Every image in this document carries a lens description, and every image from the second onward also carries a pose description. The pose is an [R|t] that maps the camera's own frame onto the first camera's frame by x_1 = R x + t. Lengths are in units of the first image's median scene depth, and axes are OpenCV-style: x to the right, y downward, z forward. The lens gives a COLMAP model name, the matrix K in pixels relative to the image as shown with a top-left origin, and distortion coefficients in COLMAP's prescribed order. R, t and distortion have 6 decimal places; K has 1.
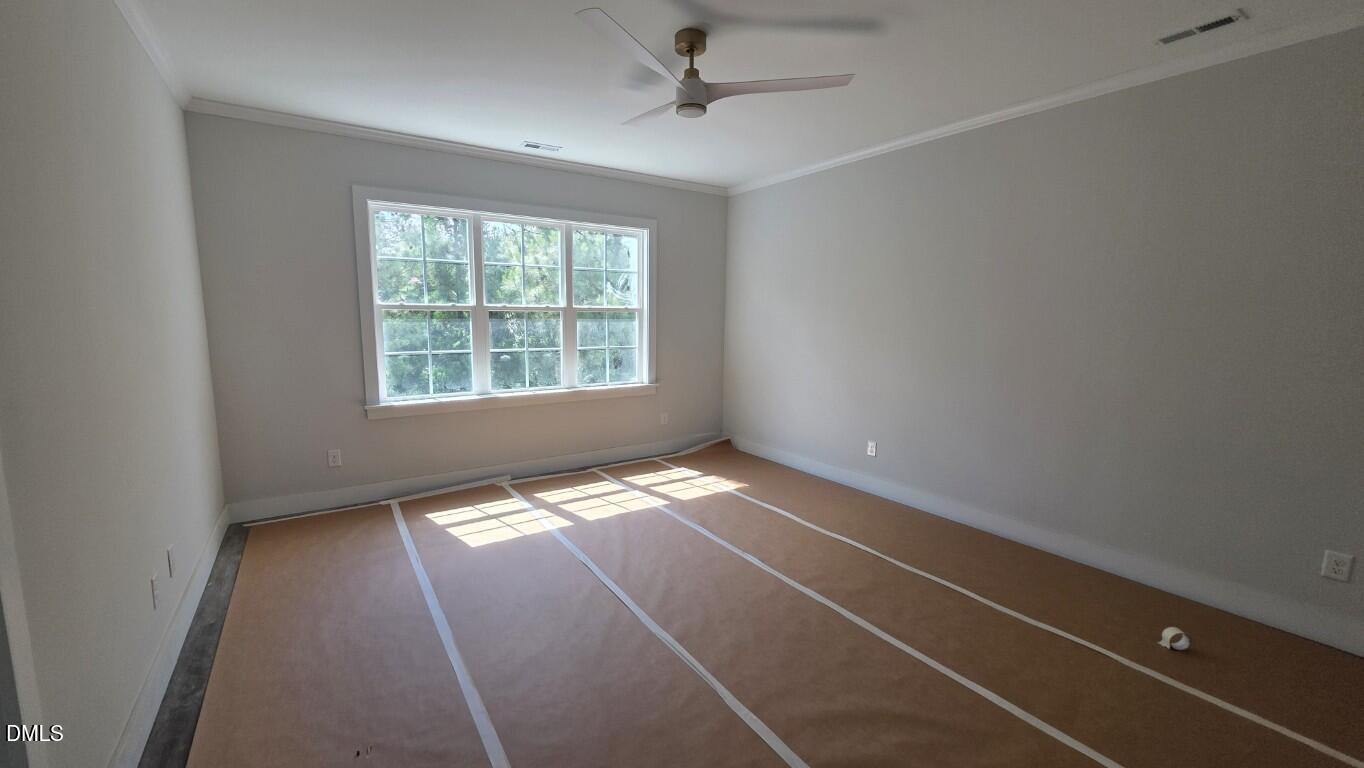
lens RADIAL K [[541.8, 0, 675.5], [0, 541.8, 386.1], [0, 0, 1]] dist [0.002401, -0.000346]
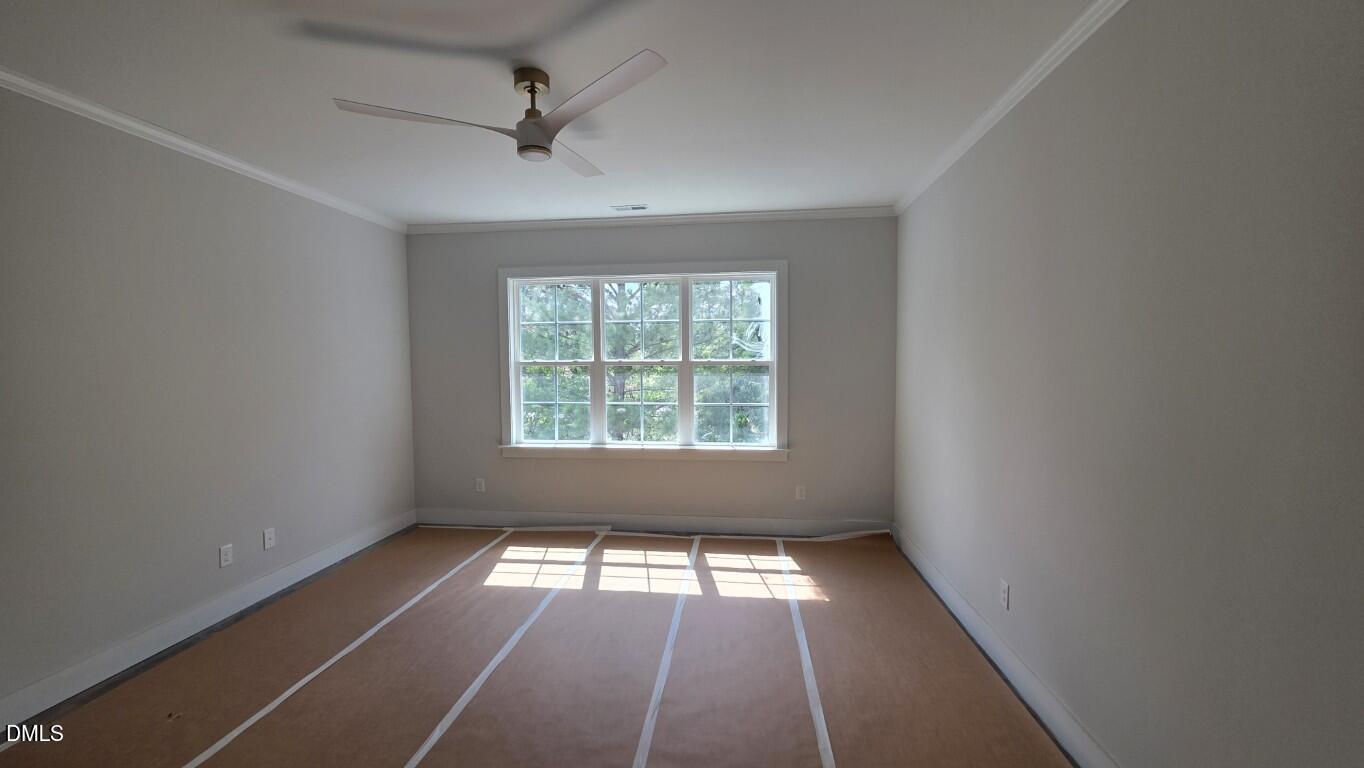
lens RADIAL K [[541.8, 0, 677.9], [0, 541.8, 381.2], [0, 0, 1]] dist [0.002401, -0.000346]
pose [[0.758653, 0.008899, -0.651435, 0.438361], [-0.076232, 0.994251, -0.075196, -0.037742], [0.647020, 0.106708, 0.754969, 0.278445]]
